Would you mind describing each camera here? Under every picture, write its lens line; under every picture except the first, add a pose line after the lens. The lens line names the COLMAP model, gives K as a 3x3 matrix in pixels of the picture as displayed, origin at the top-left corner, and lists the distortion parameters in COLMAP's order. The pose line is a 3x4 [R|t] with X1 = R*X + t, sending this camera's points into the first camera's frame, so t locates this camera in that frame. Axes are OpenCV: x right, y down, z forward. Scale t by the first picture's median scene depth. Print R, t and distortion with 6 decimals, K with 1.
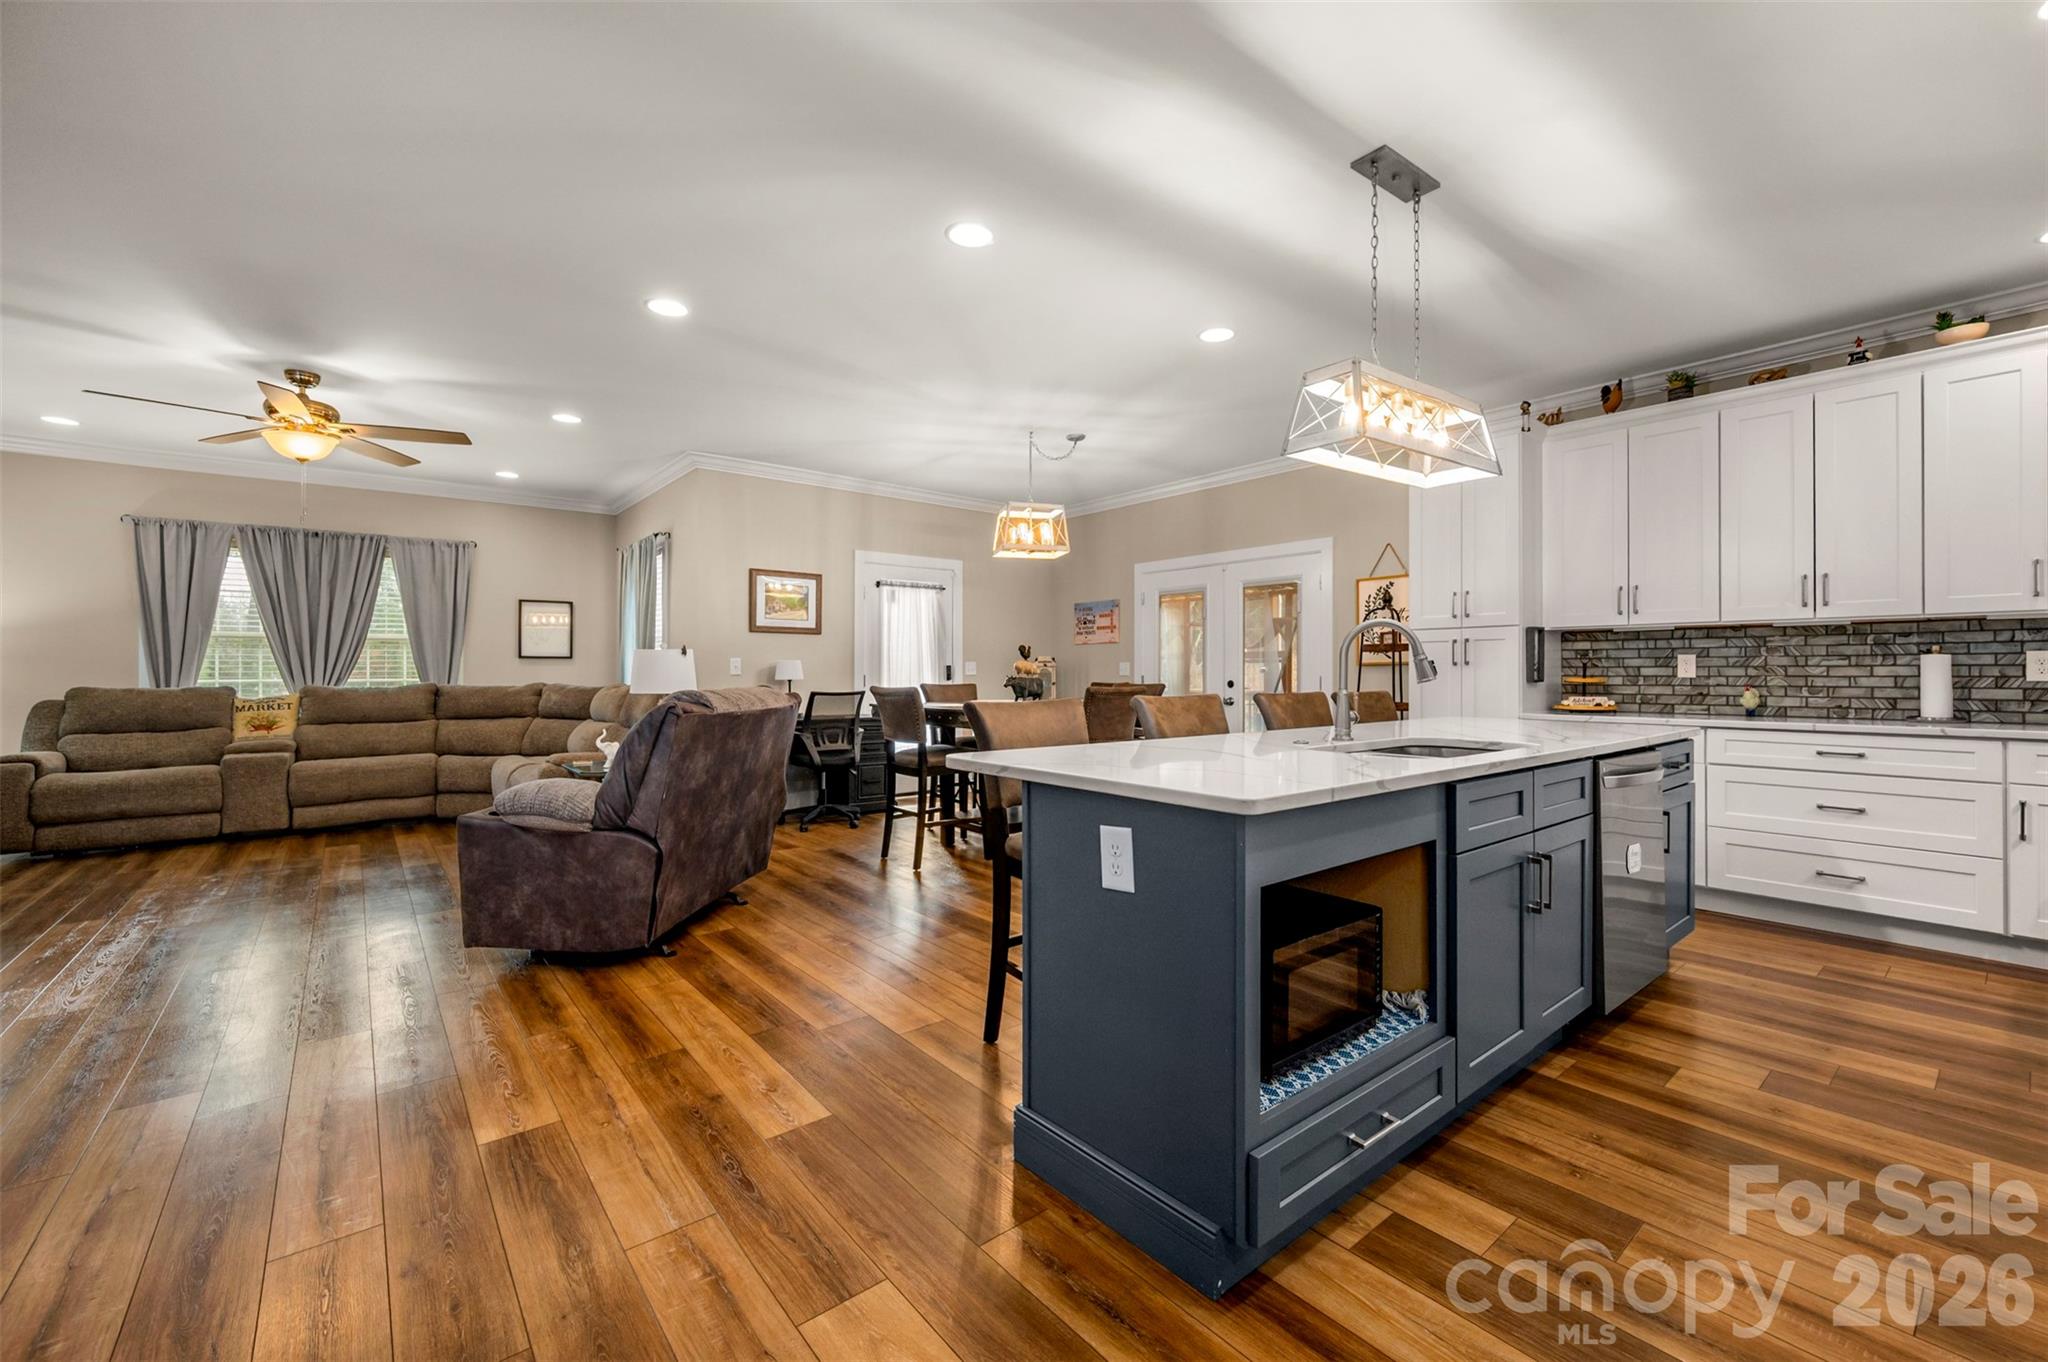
lens RADIAL K [[824.7, 0, 1027.2], [0, 824.7, 669.0], [0, 0, 1]] dist [-0.006329, -0.000123]
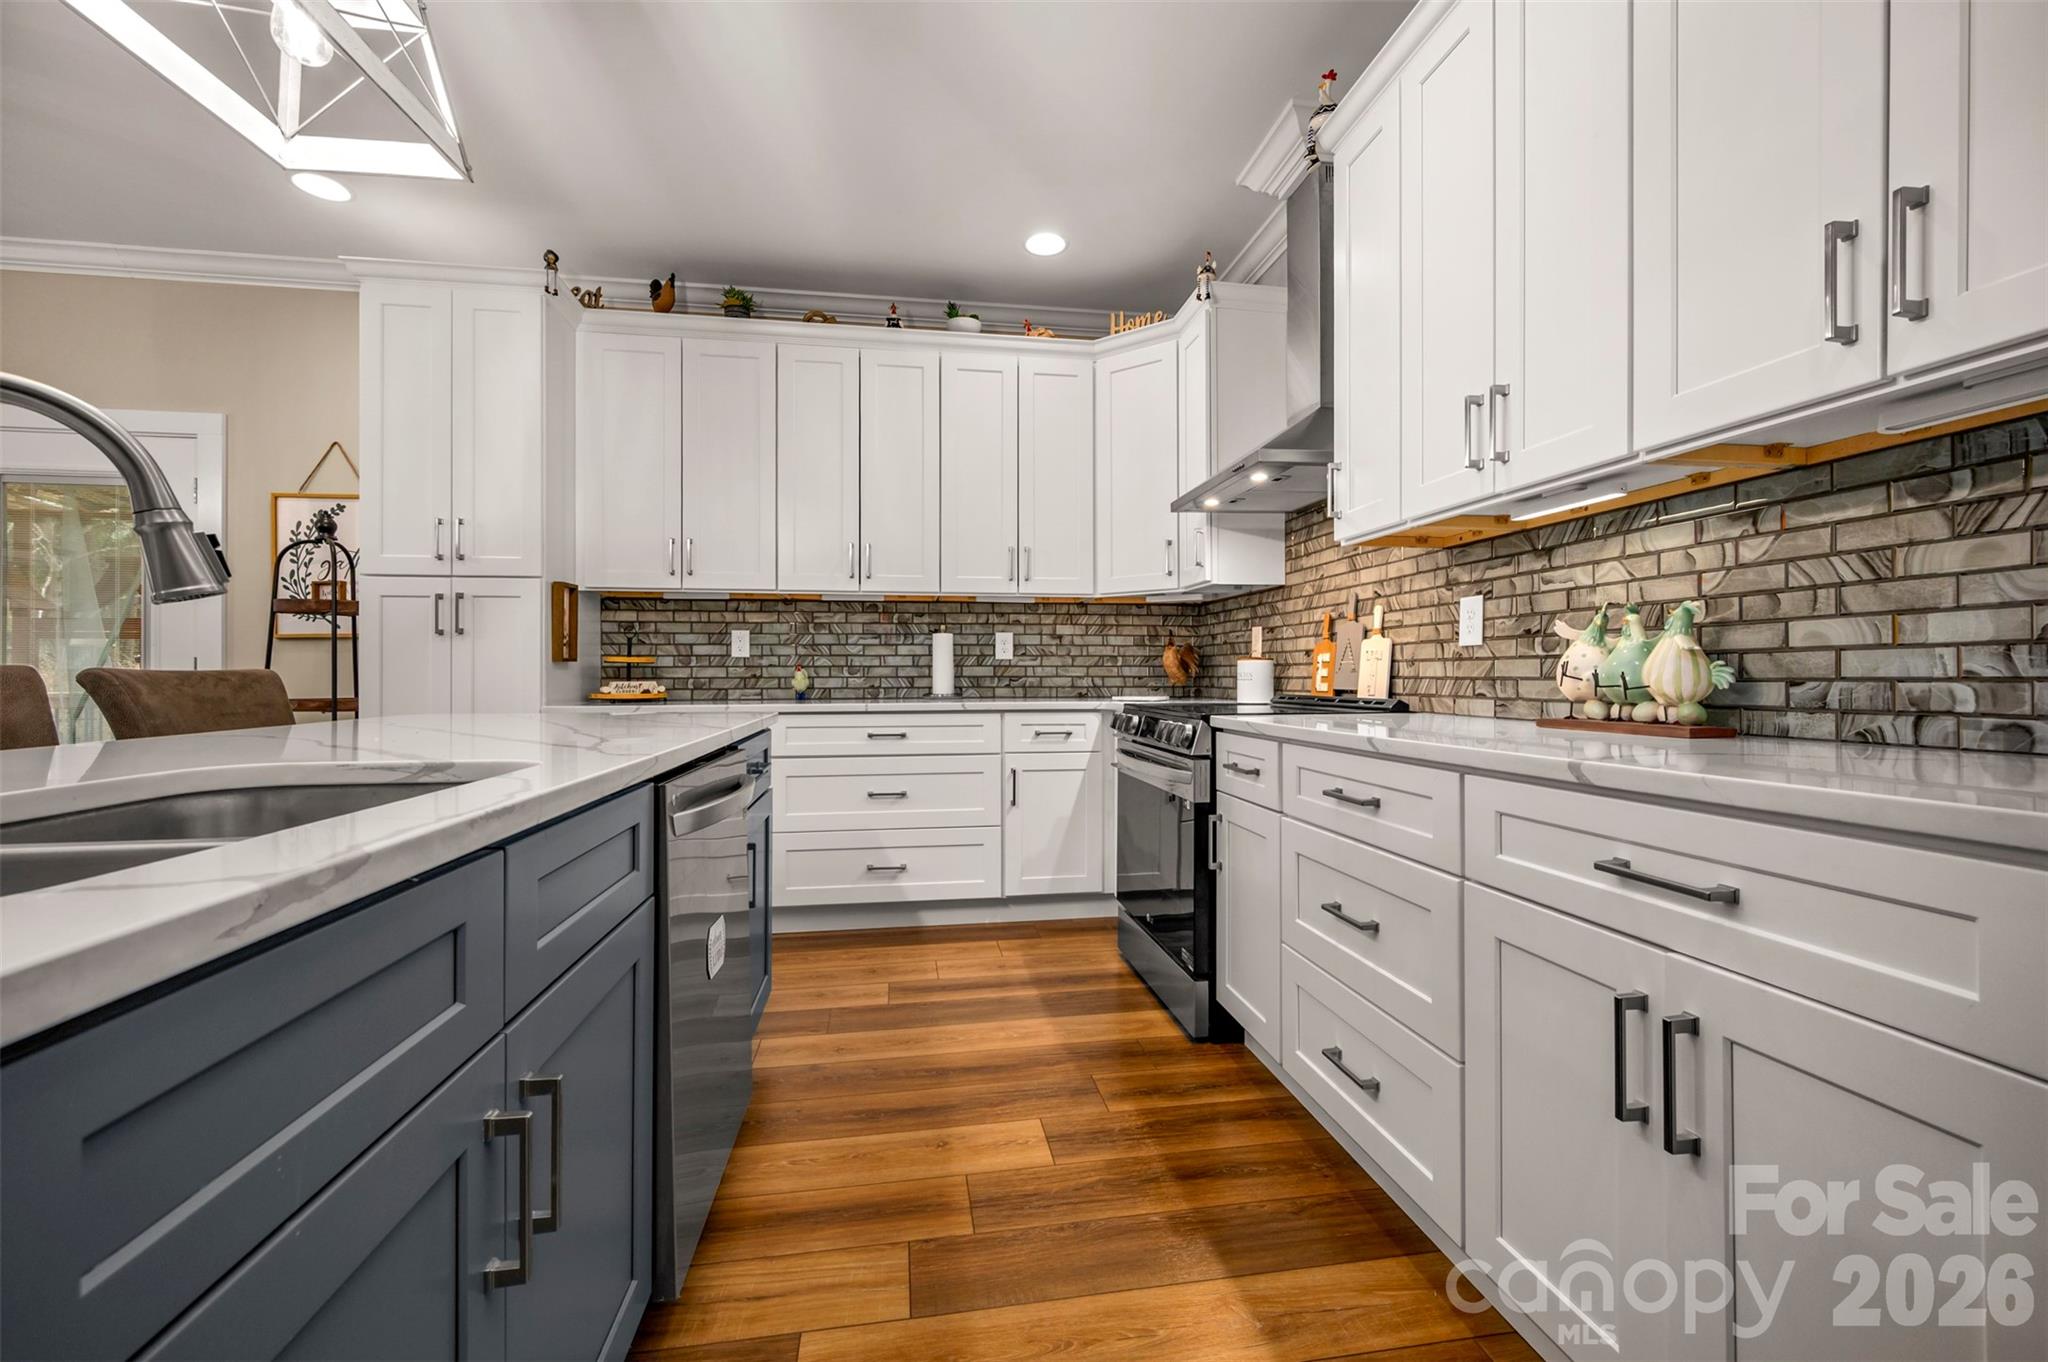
lens RADIAL K [[824.7, 0, 1030.7], [0, 824.7, 674.7], [0, 0, 1]] dist [-0.006329, -0.000123]
pose [[0.495066, -0.002986, 0.868850, 0.200259], [-0.000506, 0.999993, 0.003725, 0.023918], [-0.868855, -0.002284, 0.495061, 0.300940]]
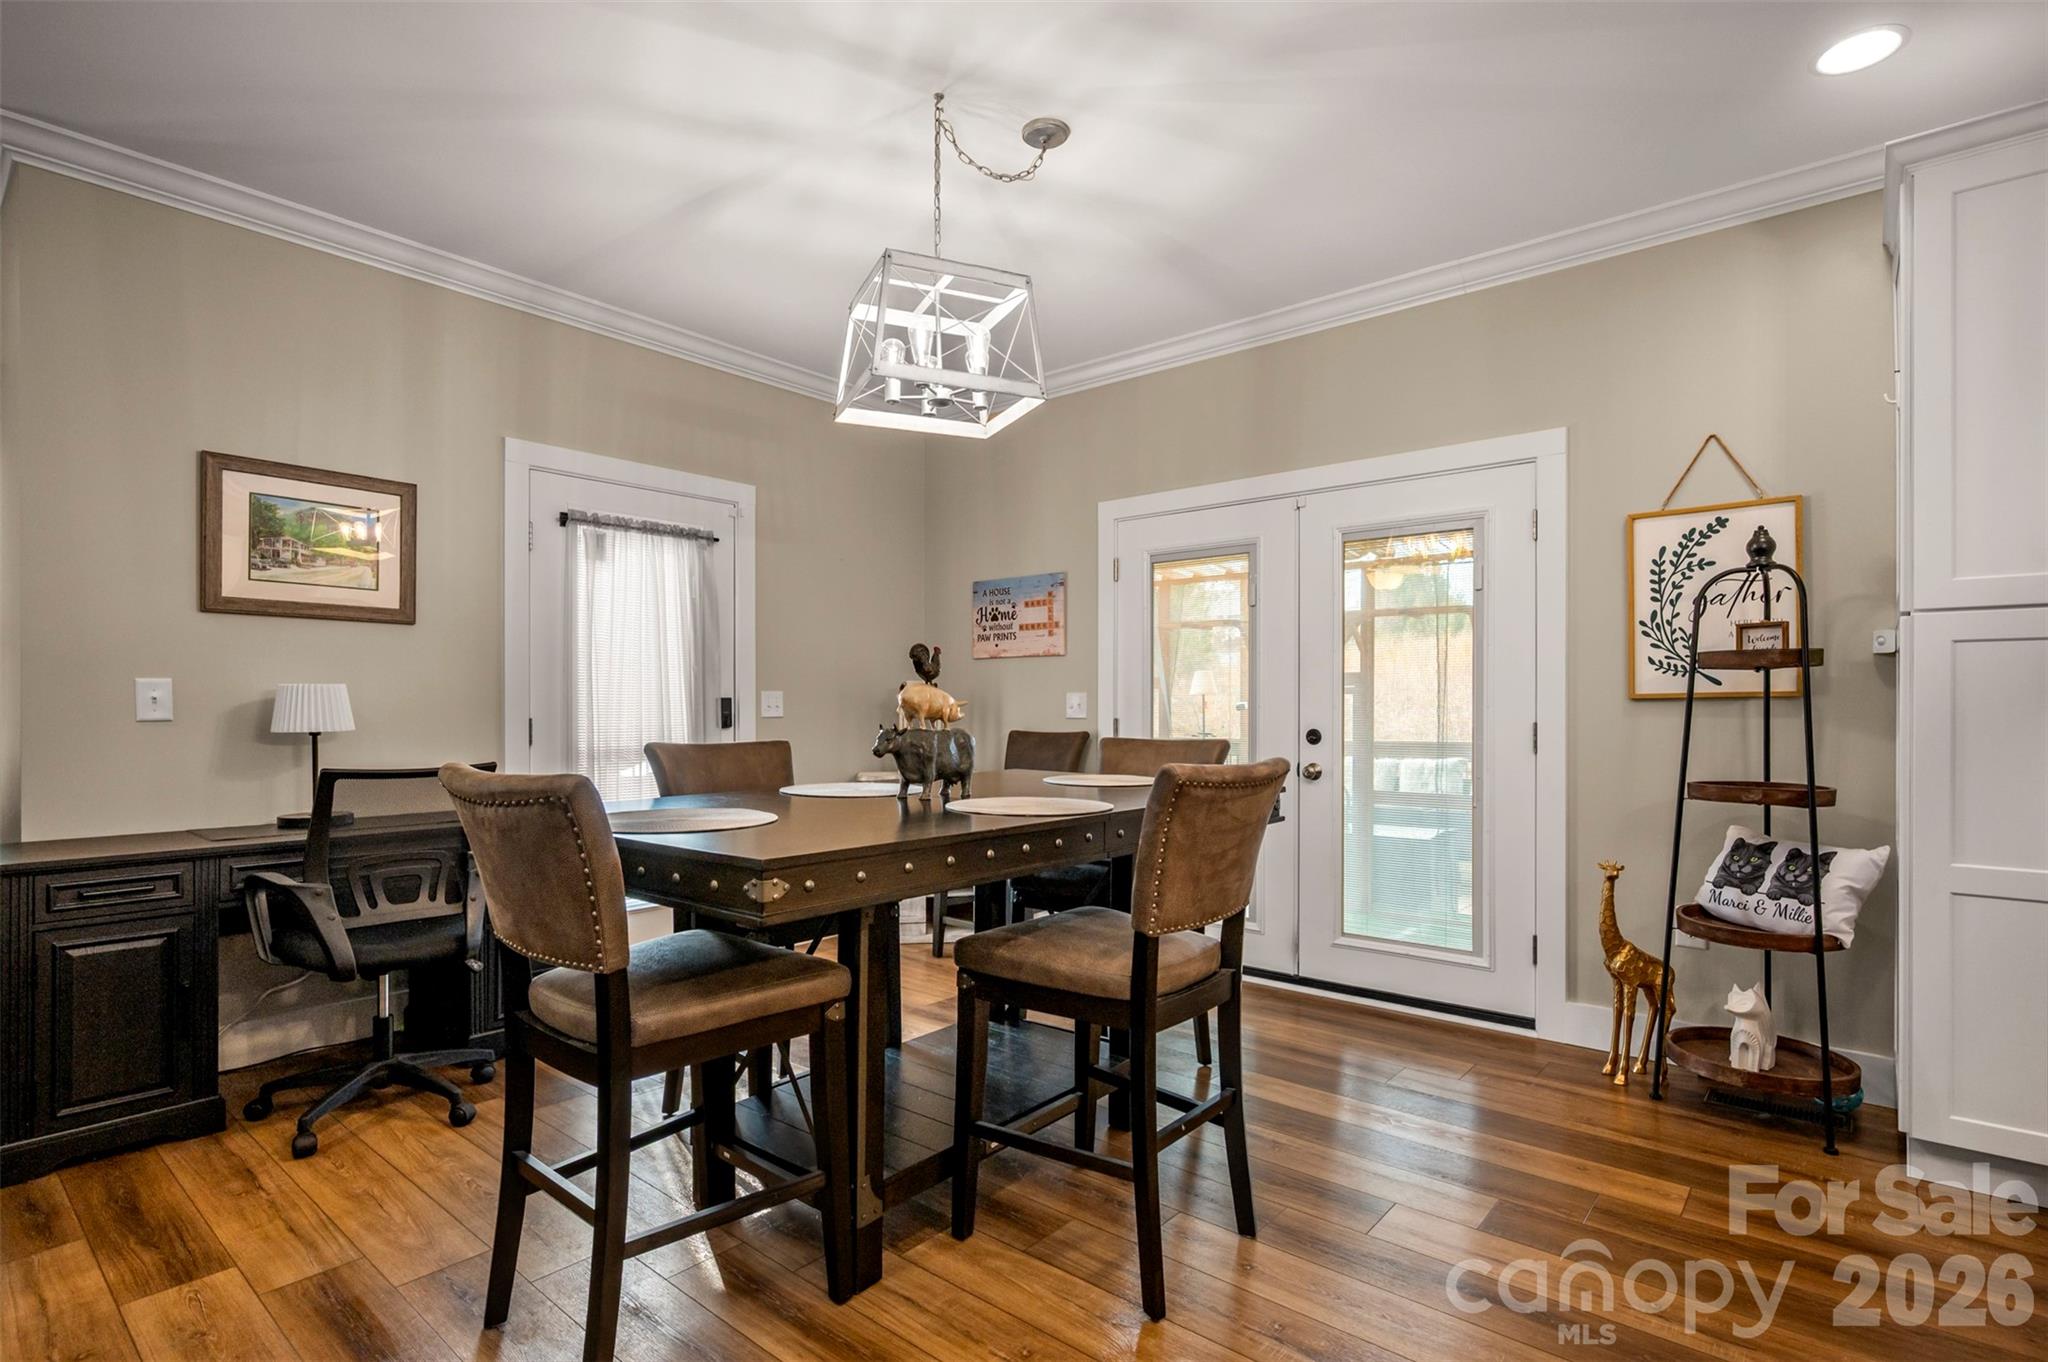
lens RADIAL K [[996.4, 0, 1025.3], [0, 996.4, 713.6], [0, 0, 1]] dist [0.001603, 0.000356]
pose [[0.982236, -0.000337, 0.187651, -0.052806], [-0.001469, 0.999954, 0.009485, -0.001515], [-0.187645, -0.009592, 0.982190, 0.645226]]
